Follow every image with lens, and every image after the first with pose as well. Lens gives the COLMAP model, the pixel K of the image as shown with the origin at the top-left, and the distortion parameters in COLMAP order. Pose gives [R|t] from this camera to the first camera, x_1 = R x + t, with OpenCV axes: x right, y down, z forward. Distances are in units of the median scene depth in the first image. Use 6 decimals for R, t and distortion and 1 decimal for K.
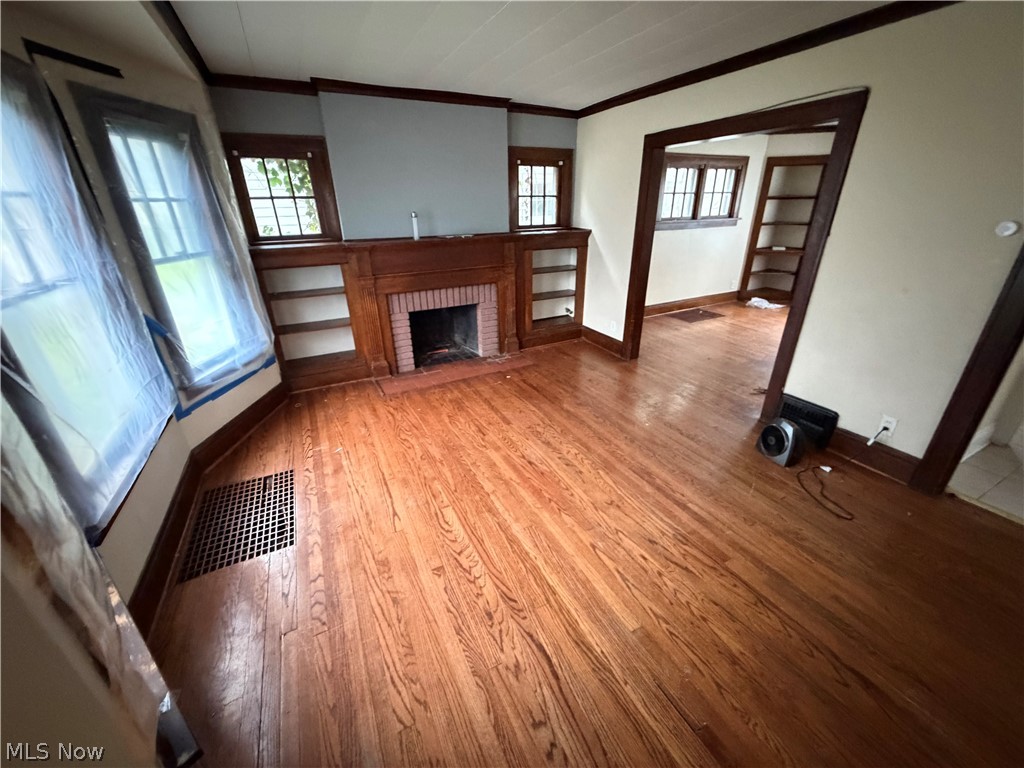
lens RADIAL K [[406.7, 0, 510.1], [0, 406.7, 383.0], [0, 0, 1]] dist [-0.000992, -0.000598]
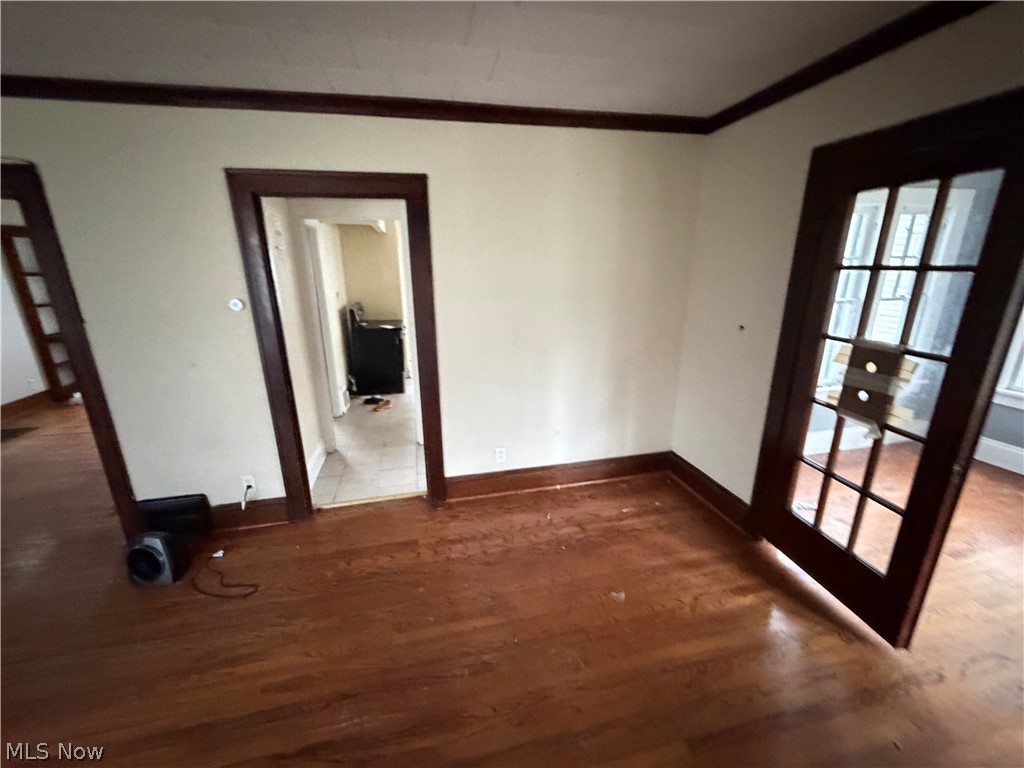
lens RADIAL K [[406.7, 0, 510.1], [0, 406.7, 383.0], [0, 0, 1]] dist [-0.000992, -0.000598]
pose [[0.237931, -0.253033, 0.937744, 0.103159], [0.396981, 0.906480, 0.143872, -0.008945], [-0.886451, 0.338035, 0.316129, -0.013424]]
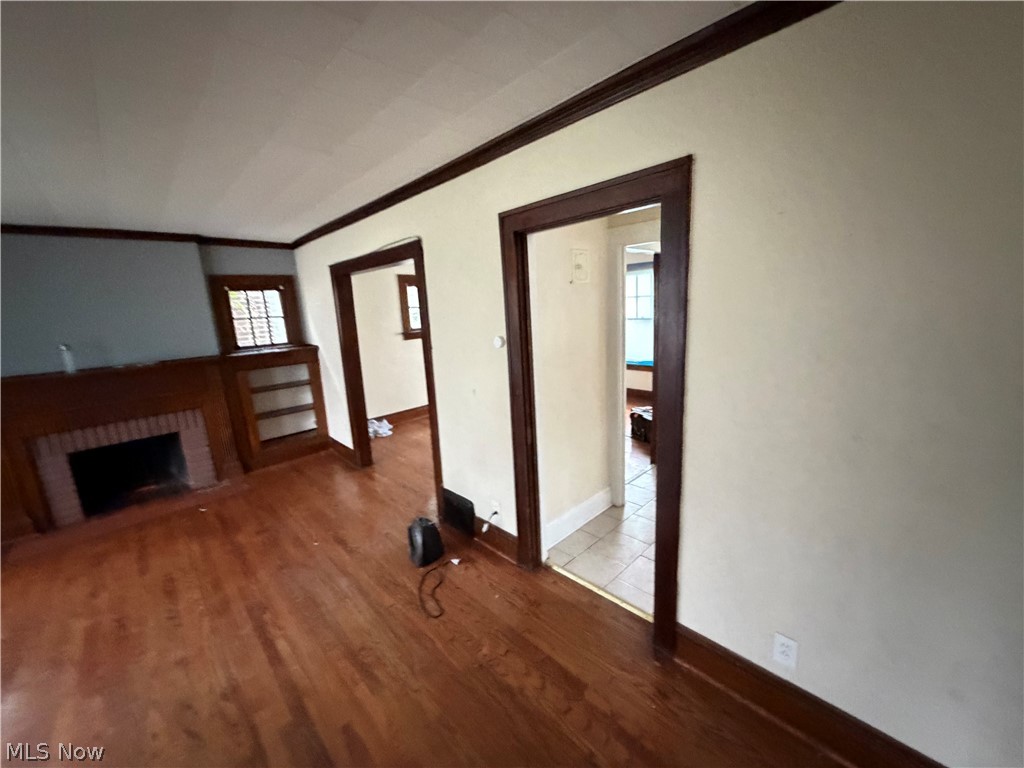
lens RADIAL K [[406.7, 0, 510.1], [0, 406.7, 383.0], [0, 0, 1]] dist [-0.000992, -0.000598]
pose [[0.955978, -0.092653, 0.278428, 0.424830], [0.154237, 0.965857, -0.208160, 0.005072], [-0.249635, 0.241940, 0.937629, -0.076950]]
